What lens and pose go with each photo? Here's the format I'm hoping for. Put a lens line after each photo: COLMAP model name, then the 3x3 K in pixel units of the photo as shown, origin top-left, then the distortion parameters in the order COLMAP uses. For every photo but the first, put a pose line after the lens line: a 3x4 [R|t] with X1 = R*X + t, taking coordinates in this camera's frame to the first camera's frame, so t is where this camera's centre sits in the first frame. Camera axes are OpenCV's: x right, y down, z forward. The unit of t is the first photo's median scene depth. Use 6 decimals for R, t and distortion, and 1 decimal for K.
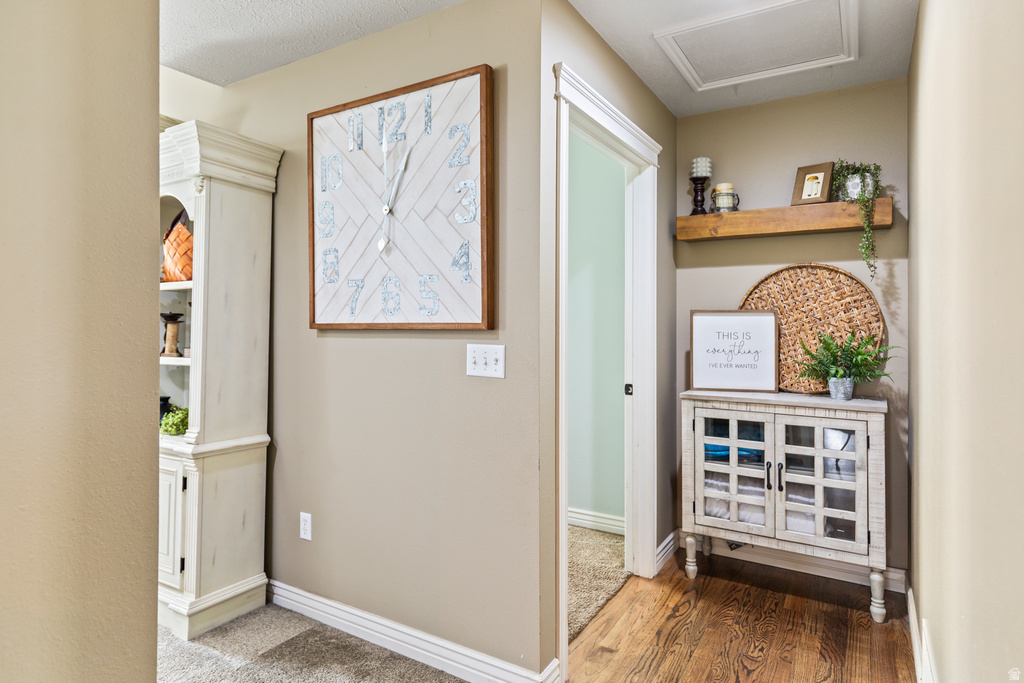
lens RADIAL K [[588.2, 0, 507.3], [0, 588.2, 323.5], [0, 0, 1]] dist [0.006548, 0.000225]
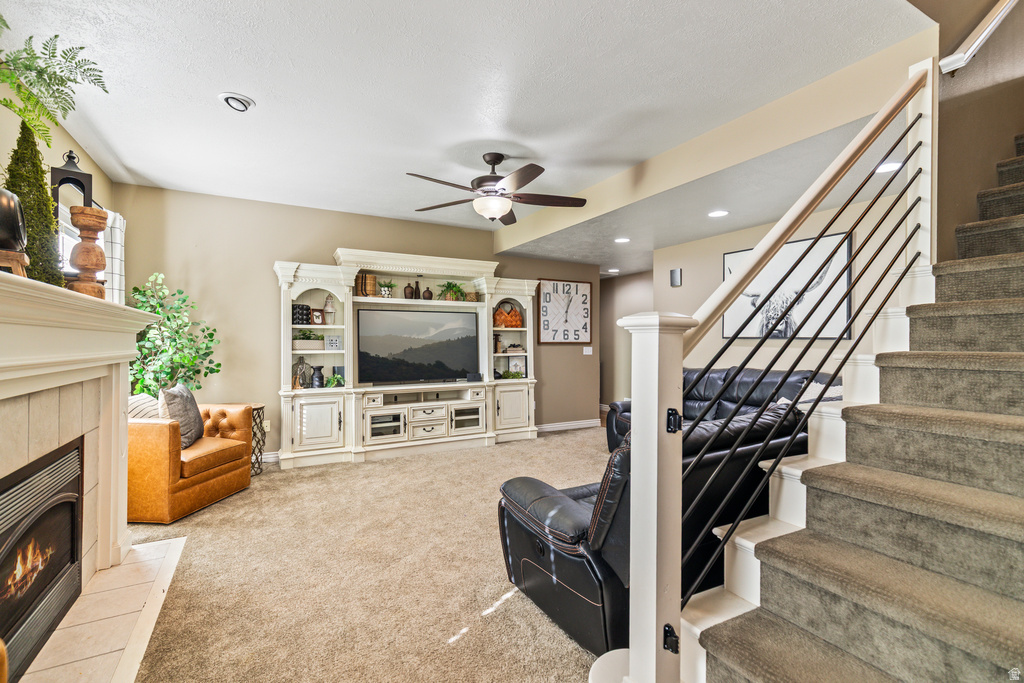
lens RADIAL K [[468.0, 0, 514.6], [0, 468.0, 339.9], [0, 0, 1]] dist [0.012586, -0.001409]
pose [[0.485528, 0.005507, 0.874204, -2.967395], [-0.009014, 0.999959, -0.001293, -0.006827], [-0.874175, -0.007252, 0.485557, -0.163770]]
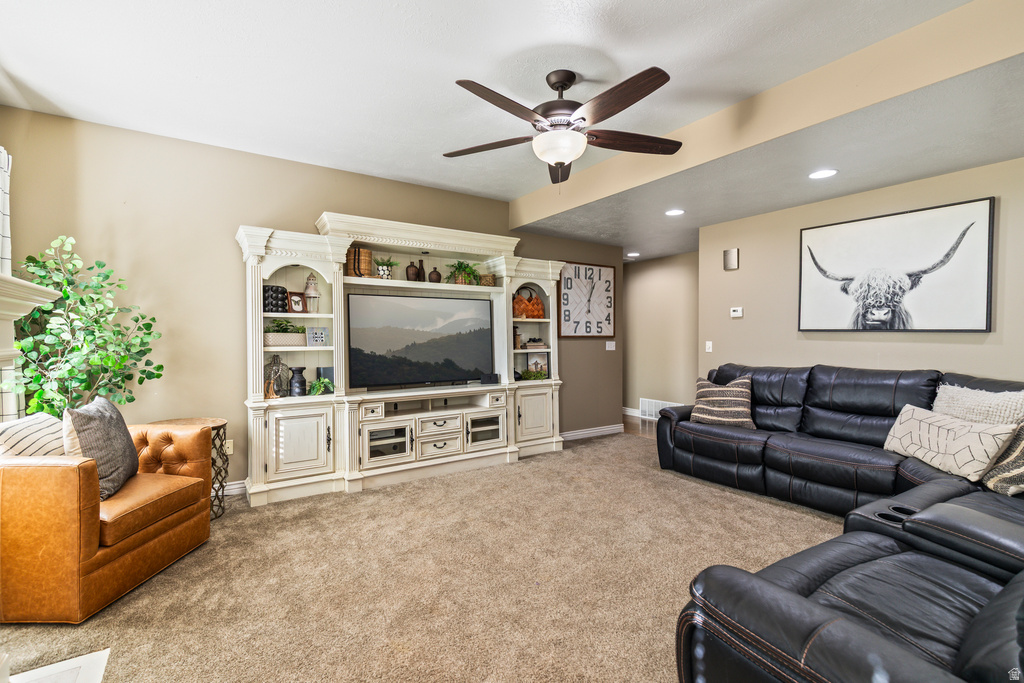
lens RADIAL K [[468.0, 0, 512.4], [0, 468.0, 342.1], [0, 0, 1]] dist [0.012586, -0.001409]
pose [[0.410422, -0.010055, 0.911840, -2.703708], [-0.008488, 0.999854, 0.014846, 0.000247], [-0.911856, -0.013833, 0.410277, 0.326594]]
